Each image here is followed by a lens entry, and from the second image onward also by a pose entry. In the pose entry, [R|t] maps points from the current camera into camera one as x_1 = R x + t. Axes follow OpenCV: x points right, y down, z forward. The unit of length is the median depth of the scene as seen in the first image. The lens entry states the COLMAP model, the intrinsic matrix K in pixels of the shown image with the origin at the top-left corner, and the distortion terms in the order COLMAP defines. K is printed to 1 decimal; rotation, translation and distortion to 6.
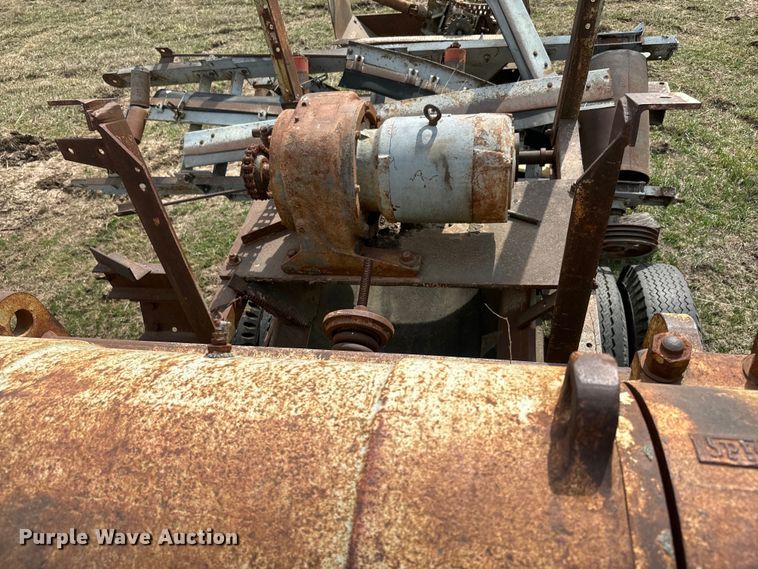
lens RADIAL K [[530.0, 0, 380.4], [0, 530.0, 292.7], [0, 0, 1]] dist [0.070682, -0.108665]
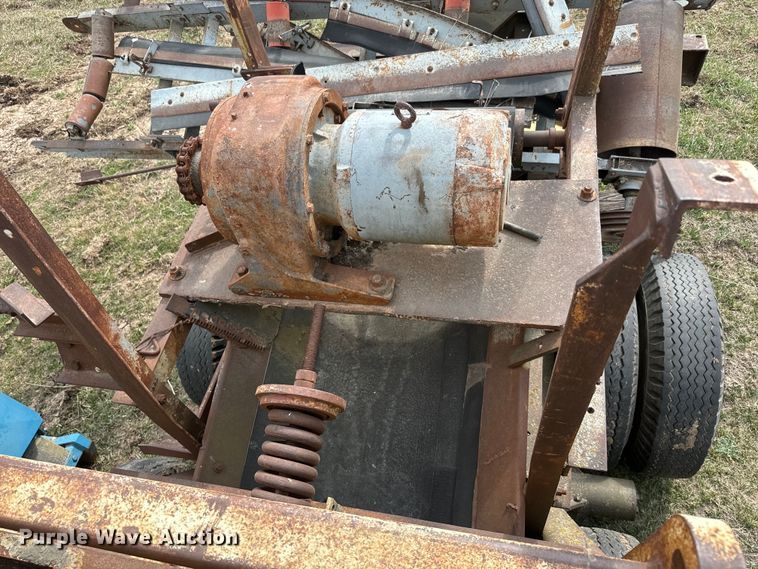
lens RADIAL K [[529.0, 0, 381.0], [0, 529.0, 287.6], [0, 0, 1]] dist [0.051173, -0.063089]
pose [[0.999708, 0.015078, -0.018908, 0.065294], [-0.012882, 0.993701, 0.111321, -0.136115], [0.020467, -0.111045, 0.993605, 0.161373]]
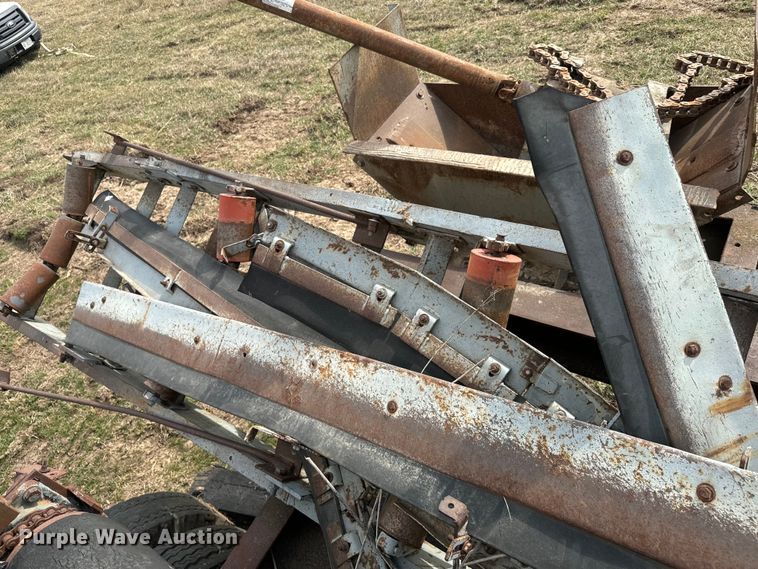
lens RADIAL K [[529.0, 0, 381.0], [0, 529.0, 287.6], [0, 0, 1]] dist [0.051173, -0.063089]
pose [[0.911377, 0.195990, -0.361912, 0.344272], [-0.179287, 0.980576, 0.079538, -0.721076], [0.370471, -0.007603, 0.928813, 0.954348]]
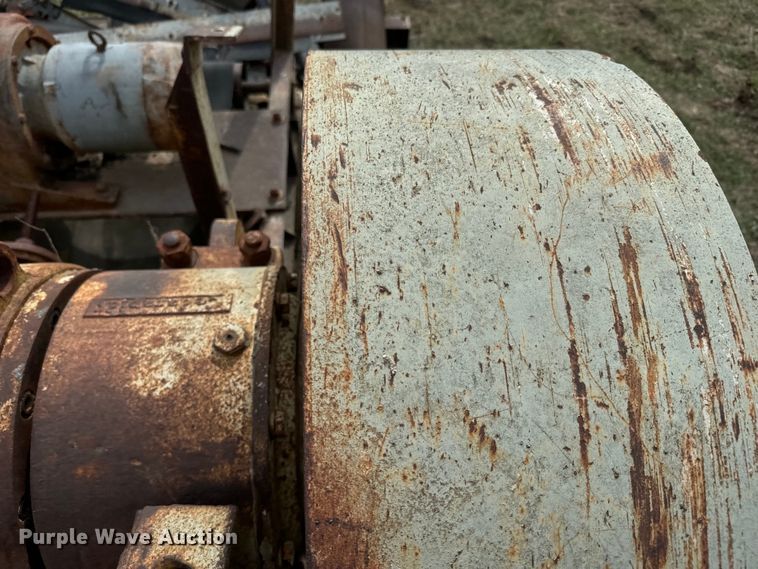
lens RADIAL K [[551.0, 0, 379.0], [0, 551.0, 284.5], [0, 0, 1]] dist [-0.009341, -0.008420]
pose [[0.955849, -0.087593, 0.280499, 0.217904], [0.061671, 0.993079, 0.099958, 0.034830], [-0.287313, -0.078246, 0.954635, -0.118615]]
